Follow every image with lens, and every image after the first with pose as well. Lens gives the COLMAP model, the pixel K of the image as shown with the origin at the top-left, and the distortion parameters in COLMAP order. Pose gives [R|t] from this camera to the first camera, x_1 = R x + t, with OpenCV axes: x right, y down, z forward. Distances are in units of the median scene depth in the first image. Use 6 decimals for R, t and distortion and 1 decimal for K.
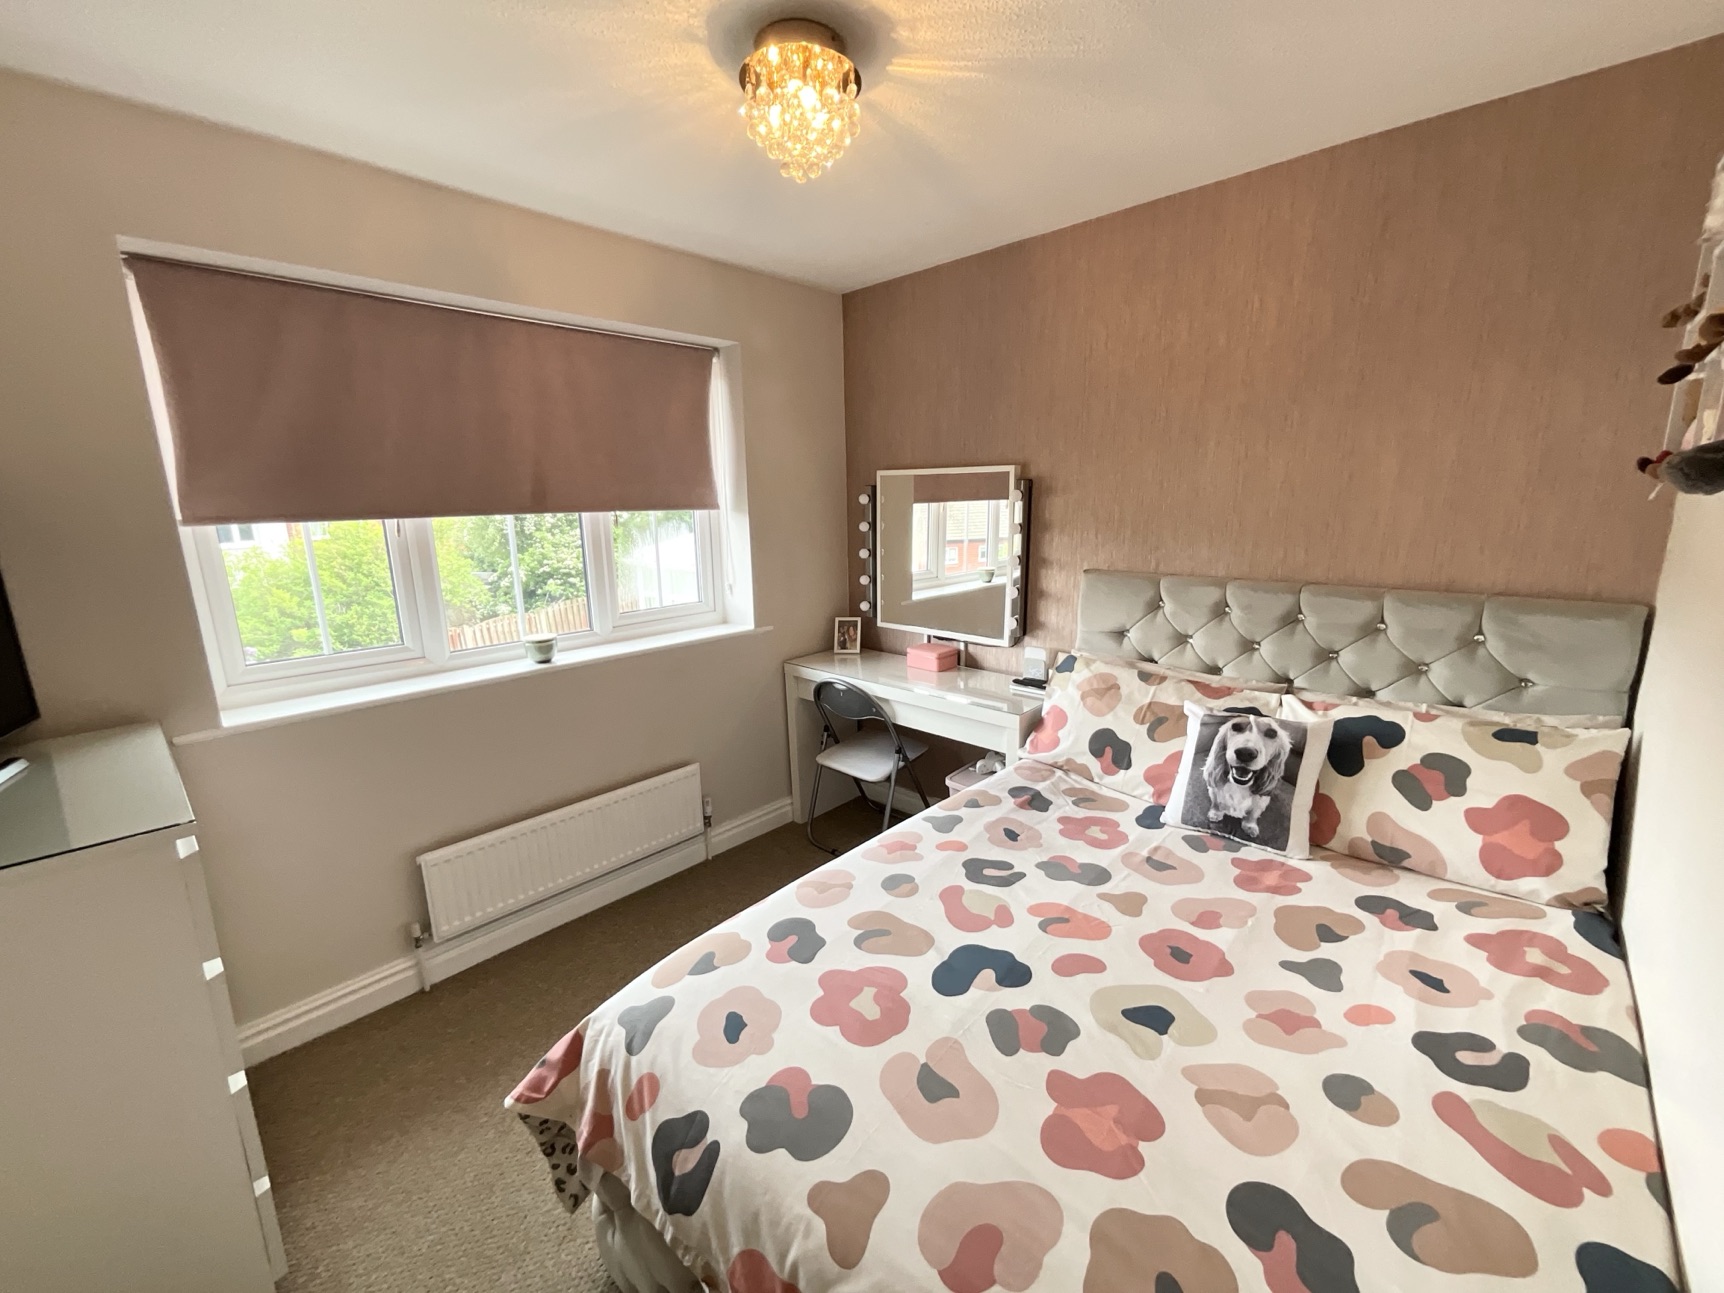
lens RADIAL K [[698.5, 0, 863.9], [0, 698.5, 645.8], [0, 0, 1]] dist [-0.002022, 0.000266]
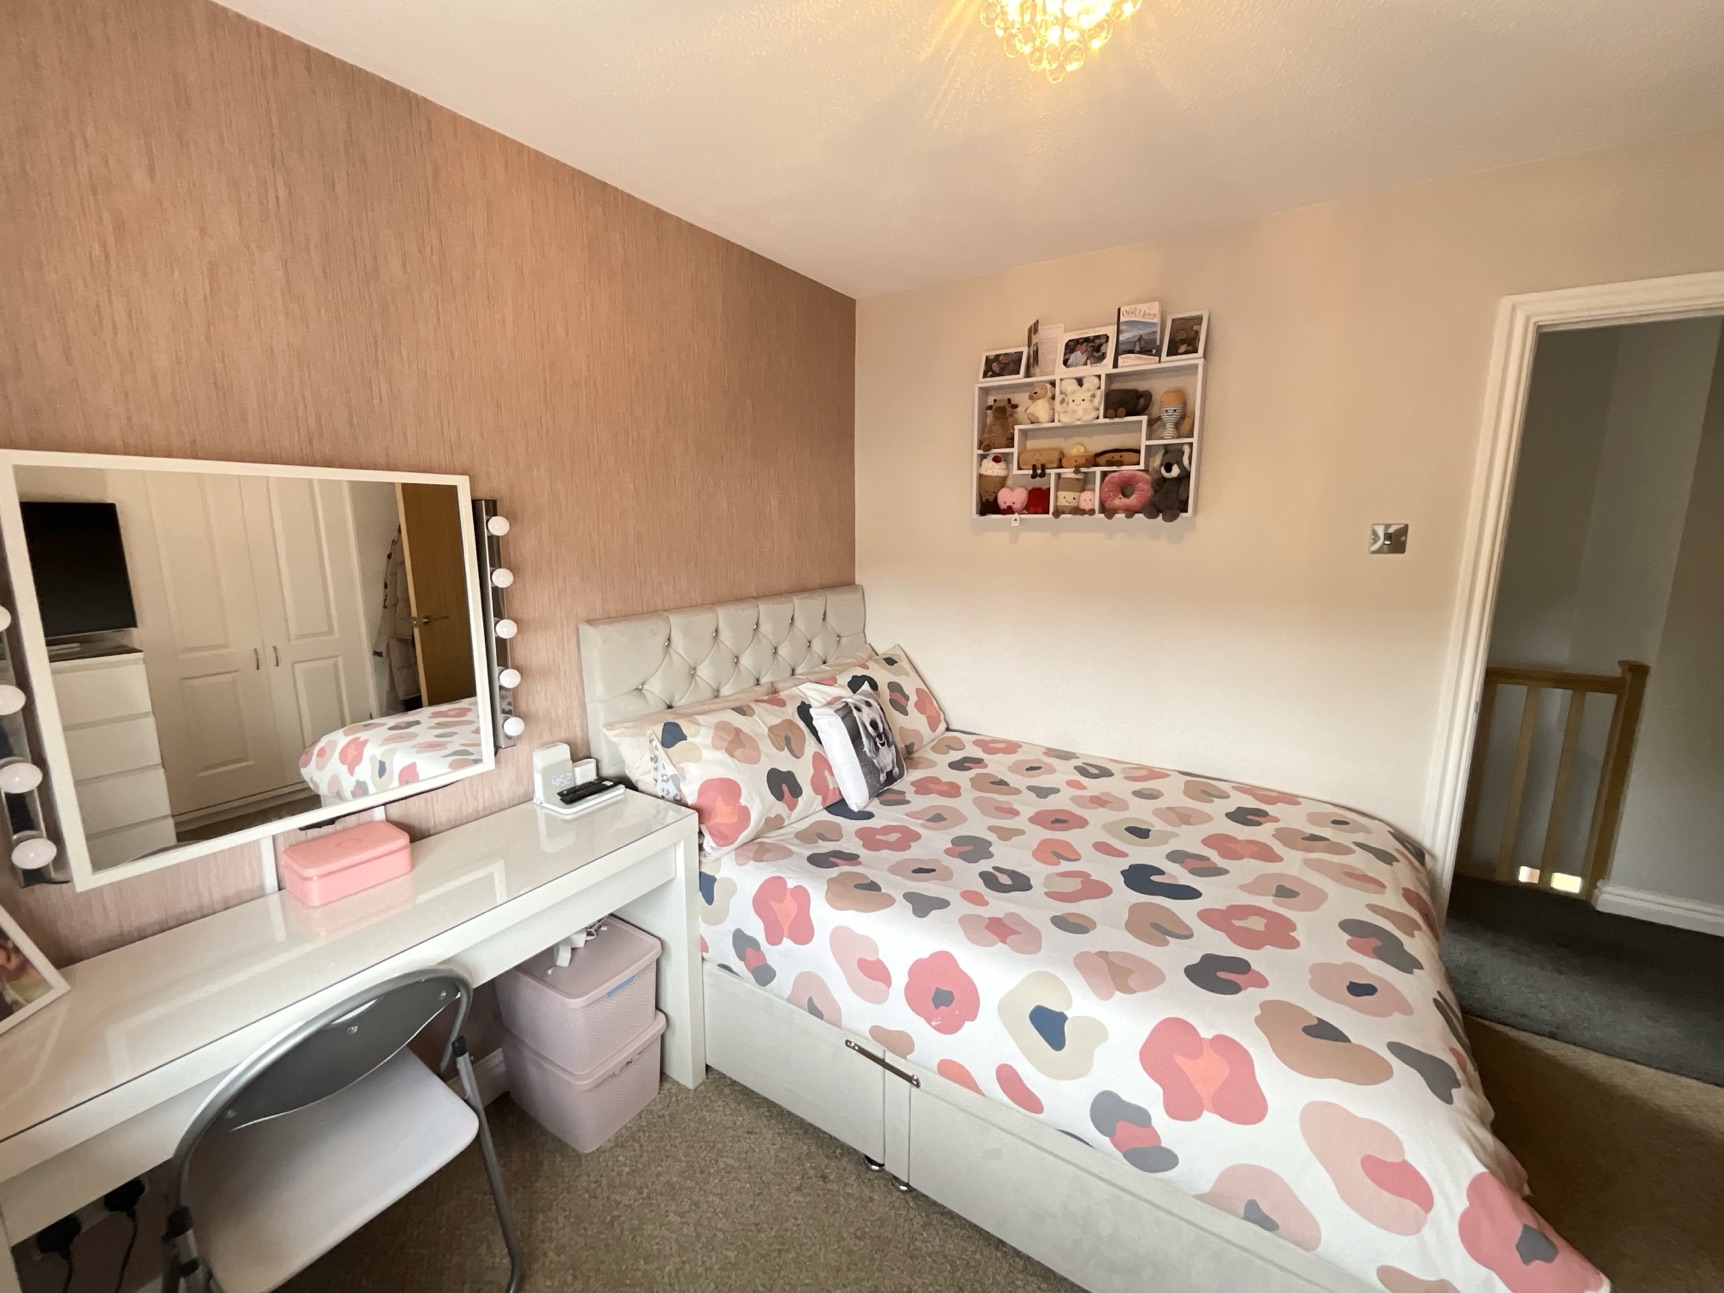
lens RADIAL K [[698.5, 0, 863.9], [0, 698.5, 645.8], [0, 0, 1]] dist [-0.002022, 0.000266]
pose [[-0.180970, -0.162832, 0.969915, -0.836329], [0.211102, 0.956781, 0.200015, -0.302385], [-0.960565, 0.240948, -0.138774, 1.433642]]
